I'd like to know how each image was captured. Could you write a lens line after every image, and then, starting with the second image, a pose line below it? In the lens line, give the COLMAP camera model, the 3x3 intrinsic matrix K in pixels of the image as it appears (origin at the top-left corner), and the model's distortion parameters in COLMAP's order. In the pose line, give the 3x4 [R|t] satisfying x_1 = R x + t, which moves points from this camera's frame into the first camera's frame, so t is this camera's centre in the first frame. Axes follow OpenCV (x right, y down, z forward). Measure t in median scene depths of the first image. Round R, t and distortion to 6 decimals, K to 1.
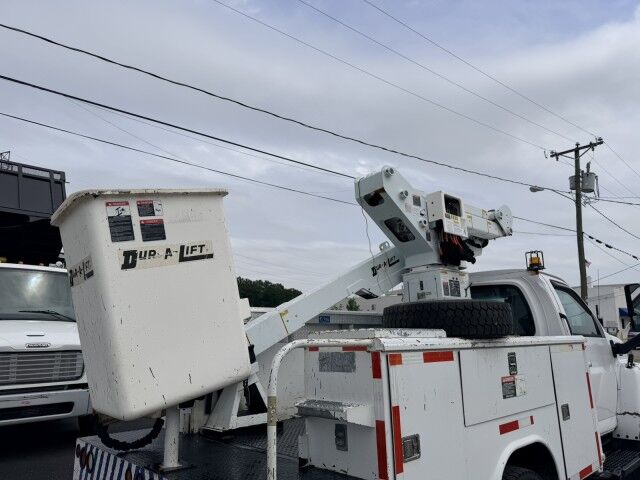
lens RADIAL K [[448.9, 0, 320.0], [0, 448.9, 240.0], [0, 0, 1]] dist [0.090993, -0.126121]
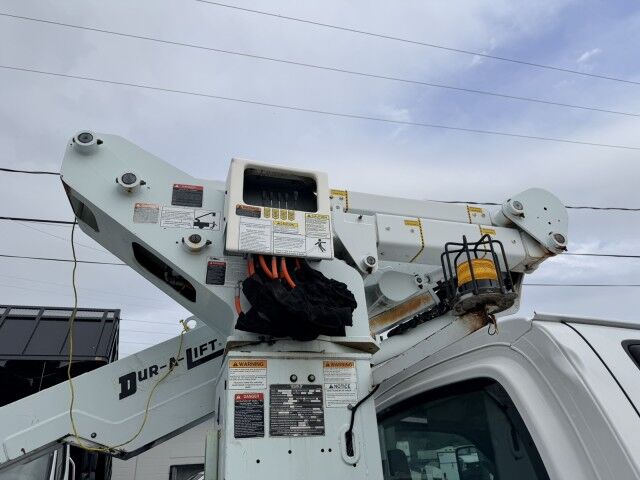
lens RADIAL K [[445.9, 0, 321.0], [0, 445.9, 235.7], [0, 0, 1]] dist [0.098718, -0.124513]
pose [[0.905291, -0.233634, -0.354773, 0.467308], [0.131407, 0.948227, -0.289133, 0.084726], [0.403956, 0.215130, 0.889122, 0.687425]]
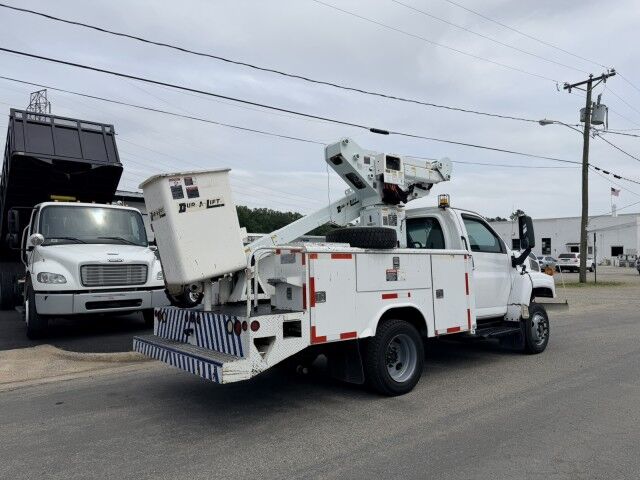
lens RADIAL K [[445.9, 0, 321.0], [0, 445.9, 235.7], [0, 0, 1]] dist [0.098718, -0.124513]
pose [[0.997957, -0.003926, -0.063768, 0.158333], [0.013011, 0.989683, 0.142683, -0.054741], [0.062550, -0.143221, 0.987712, -0.467751]]
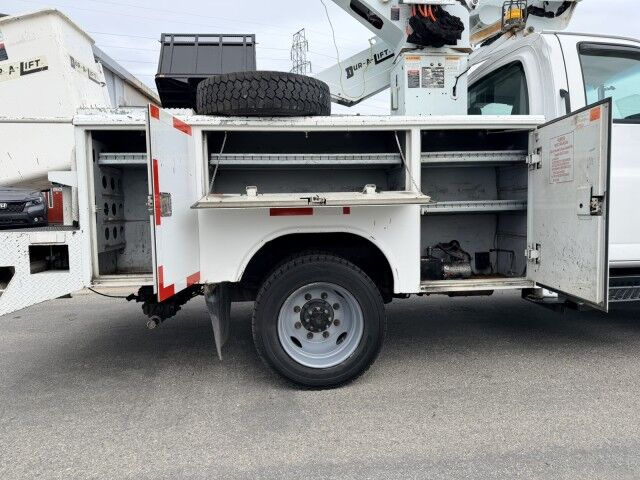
lens RADIAL K [[453.1, 0, 320.0], [0, 453.1, 240.0], [0, 0, 1]] dist [0.037920, -0.056125]
pose [[0.805939, 0.052347, -0.589680, 0.633626], [0.132881, 0.954669, 0.266362, 0.141986], [0.576893, -0.293029, 0.762449, 0.185220]]
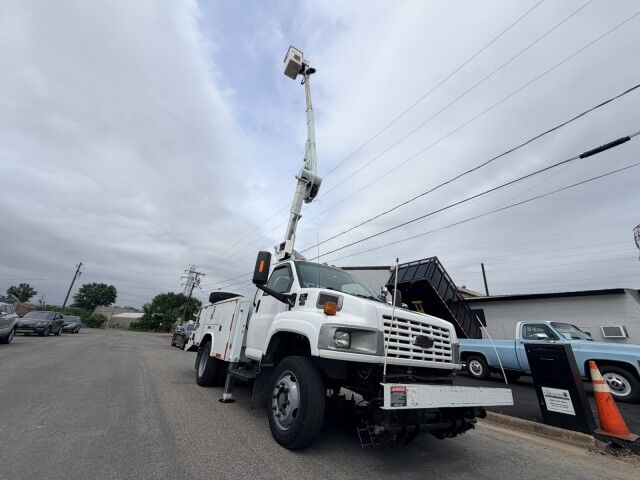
lens RADIAL K [[257.4, 0, 322.3], [0, 257.4, 241.7], [0, 0, 1]] dist [0.000850, -0.000352]
pose [[-0.098105, -0.362688, -0.926732, 1.503792], [0.125527, 0.919277, -0.373059, 0.407234], [0.987228, -0.152929, -0.044658, 1.277099]]
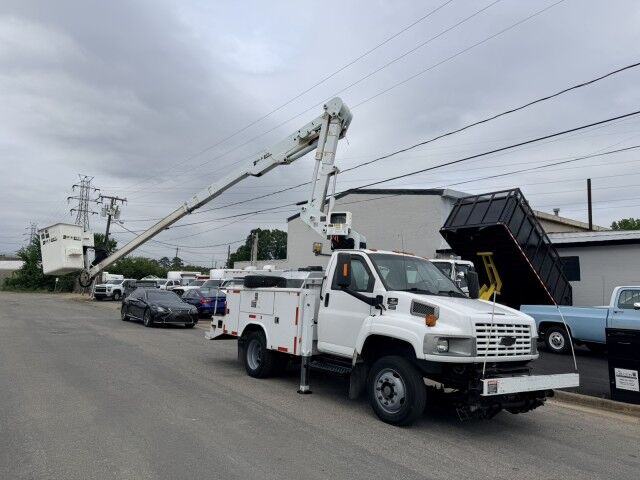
lens RADIAL K [[459.9, 0, 324.6], [0, 459.9, 246.4], [0, 0, 1]] dist [0.000225, -0.005304]
pose [[-0.075064, -0.100519, -0.992099, 2.144753], [0.158025, 0.981135, -0.111364, 0.231155], [0.984578, -0.165136, -0.057764, 1.071079]]
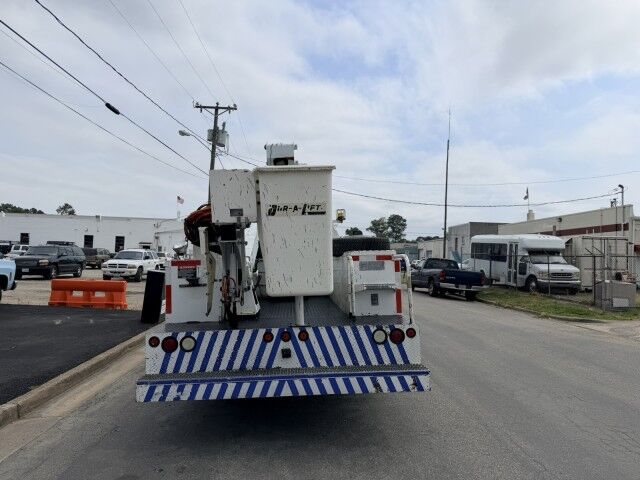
lens RADIAL K [[438.4, 0, 320.4], [0, 438.4, 228.5], [0, 0, 1]] dist [0.232802, -0.000054]
pose [[0.638173, 0.057357, 0.767753, -0.852654], [-0.160558, 0.985210, 0.059856, -0.002416], [-0.752965, -0.161467, 0.637944, -0.080233]]
